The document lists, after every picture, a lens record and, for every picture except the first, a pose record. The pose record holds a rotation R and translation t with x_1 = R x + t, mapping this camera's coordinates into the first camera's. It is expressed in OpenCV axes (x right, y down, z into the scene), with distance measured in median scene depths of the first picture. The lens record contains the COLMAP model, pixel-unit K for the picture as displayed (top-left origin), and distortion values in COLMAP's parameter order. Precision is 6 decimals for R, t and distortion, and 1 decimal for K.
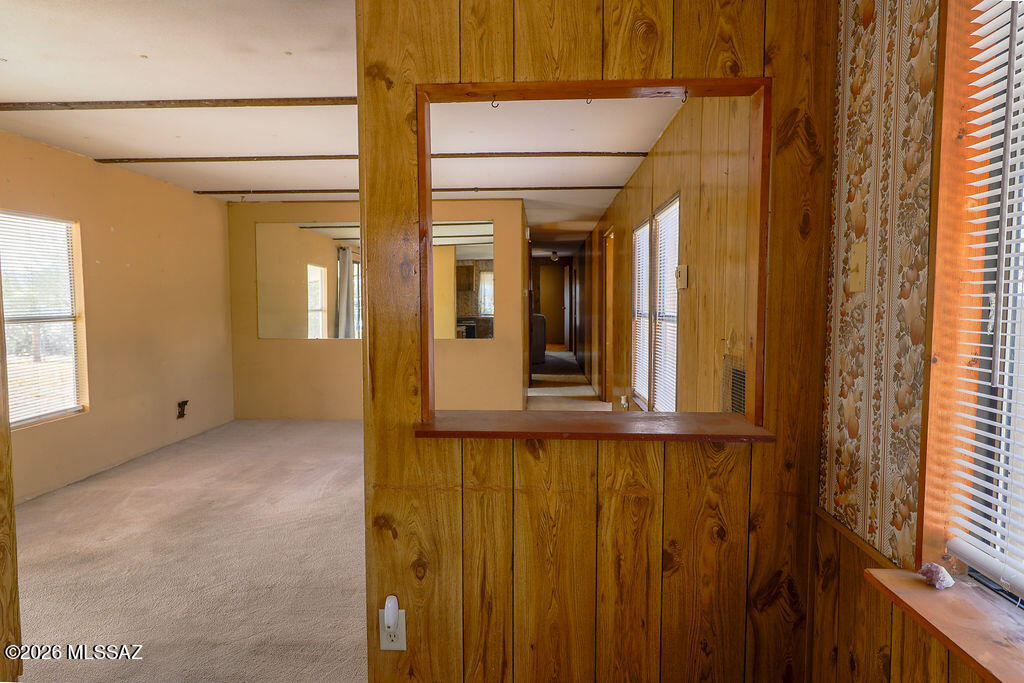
lens RADIAL K [[584.4, 0, 509.1], [0, 584.4, 337.8], [0, 0, 1]] dist [0.001594, -0.000291]
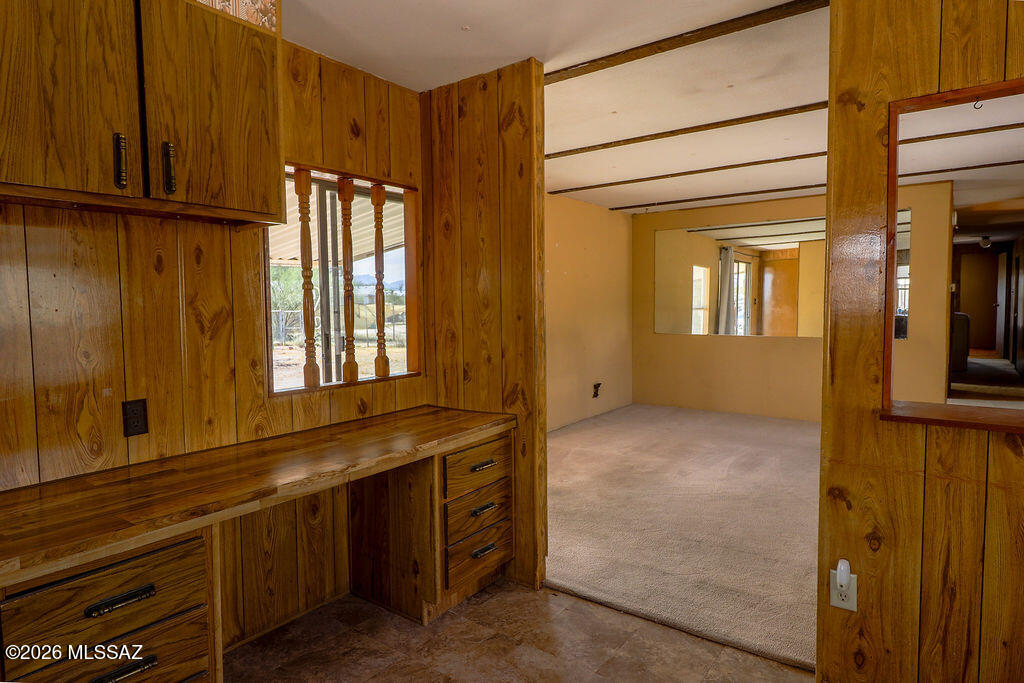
lens RADIAL K [[584.4, 0, 509.1], [0, 584.4, 337.8], [0, 0, 1]] dist [0.001594, -0.000291]
pose [[0.834153, 0.025880, -0.550926, -0.128794], [-0.024430, 0.999652, 0.009969, 0.017867], [0.550992, 0.005143, 0.834495, -0.298114]]
